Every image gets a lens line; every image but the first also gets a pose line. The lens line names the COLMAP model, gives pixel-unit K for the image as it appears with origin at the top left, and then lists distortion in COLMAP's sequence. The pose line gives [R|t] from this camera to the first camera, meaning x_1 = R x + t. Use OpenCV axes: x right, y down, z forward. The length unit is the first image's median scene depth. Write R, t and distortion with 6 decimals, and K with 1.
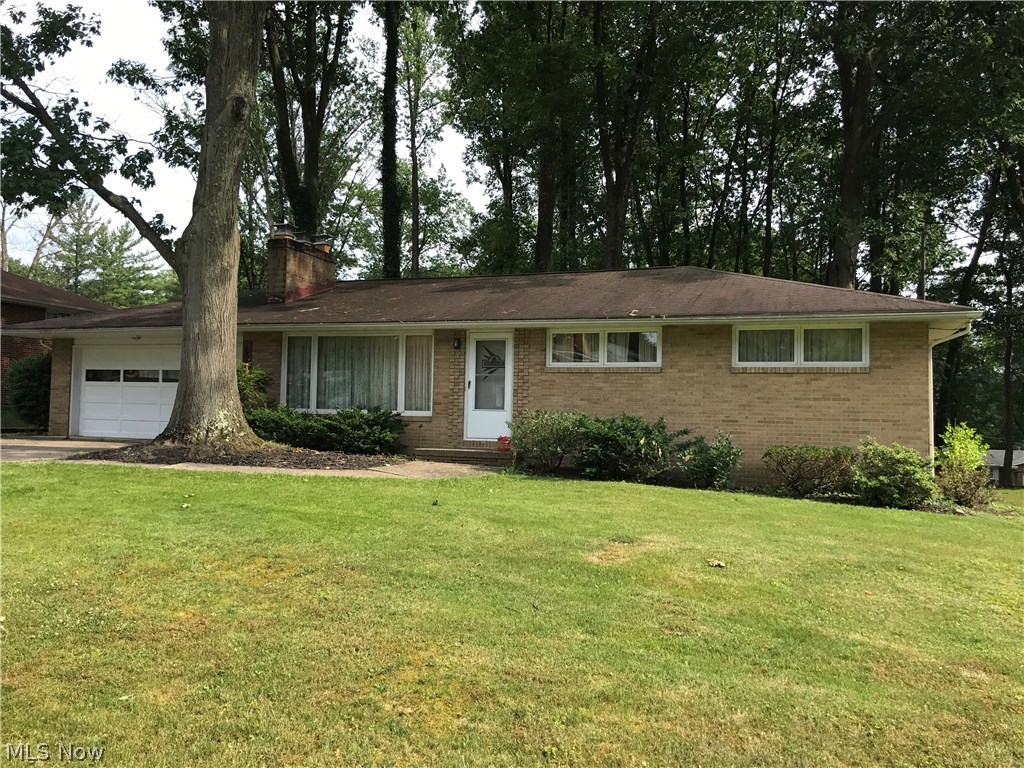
lens RADIAL K [[846.0, 0, 512.0], [0, 846.0, 384.0], [0, 0, 1]] dist [0.123569, -0.288571]
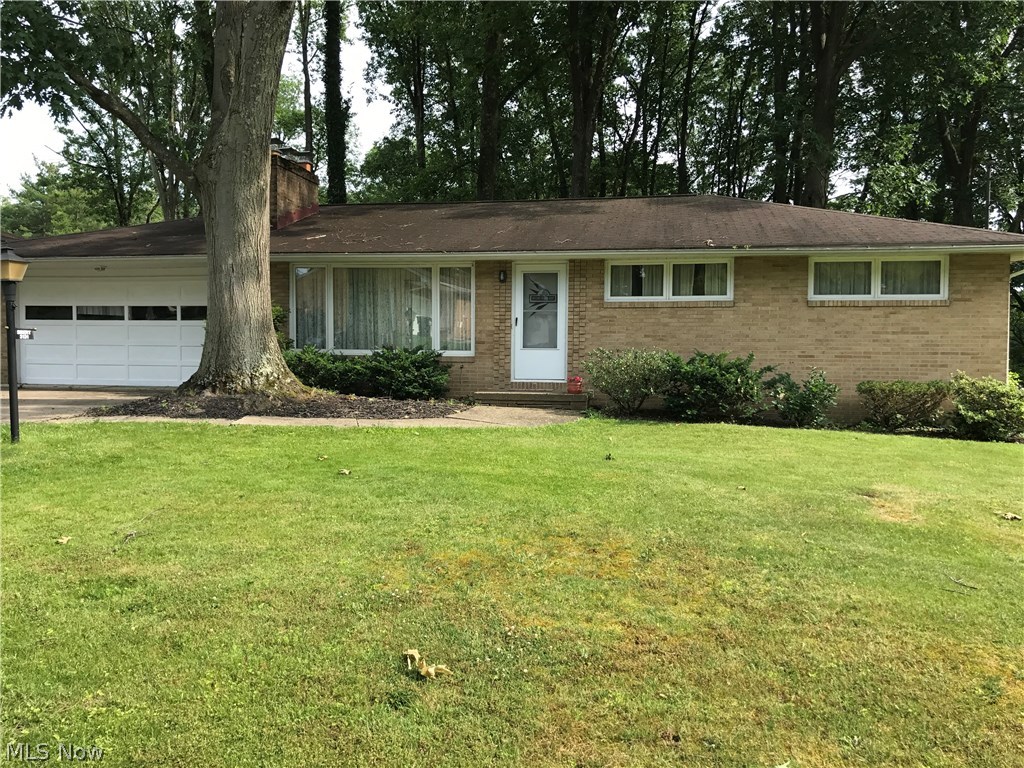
lens RADIAL K [[842.7, 0, 512.0], [0, 842.7, 384.0], [0, 0, 1]] dist [0.079050, -0.139538]
pose [[0.984279, -0.022307, 0.175205, -0.242526], [0.008028, 0.996617, 0.081790, -0.007015], [-0.176437, -0.079097, 0.981129, 0.107541]]
